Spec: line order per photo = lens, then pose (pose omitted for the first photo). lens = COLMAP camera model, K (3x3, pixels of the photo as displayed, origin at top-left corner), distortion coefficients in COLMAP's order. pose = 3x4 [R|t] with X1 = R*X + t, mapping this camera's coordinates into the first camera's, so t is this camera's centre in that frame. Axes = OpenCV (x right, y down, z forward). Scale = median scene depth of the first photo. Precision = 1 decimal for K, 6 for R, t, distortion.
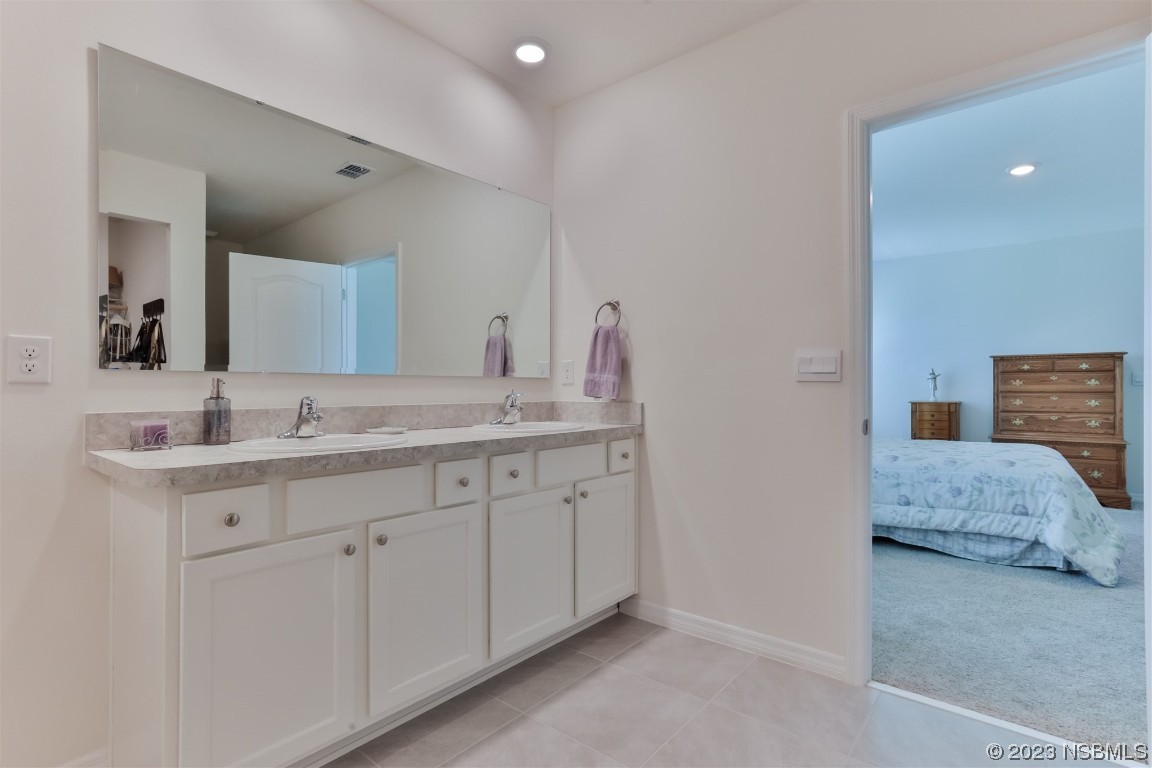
lens RADIAL K [[559.0, 0, 569.9], [0, 559.0, 388.9], [0, 0, 1]] dist [-0.000183, 0.000290]
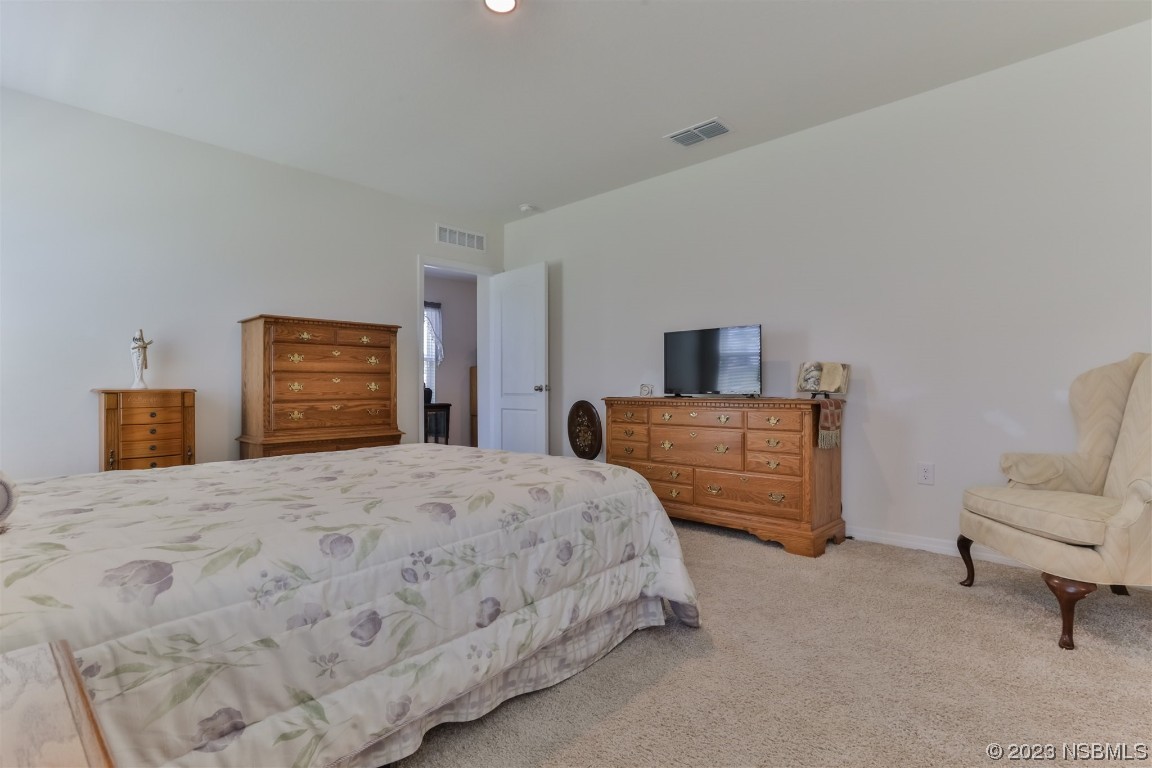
lens RADIAL K [[559.0, 0, 577.9], [0, 559.0, 385.9], [0, 0, 1]] dist [-0.000183, 0.000290]
pose [[0.042474, 0.003931, 0.999090, 0.145335], [0.008305, 0.999956, -0.004288, 0.029742], [-0.999063, 0.008479, 0.042440, 0.660695]]
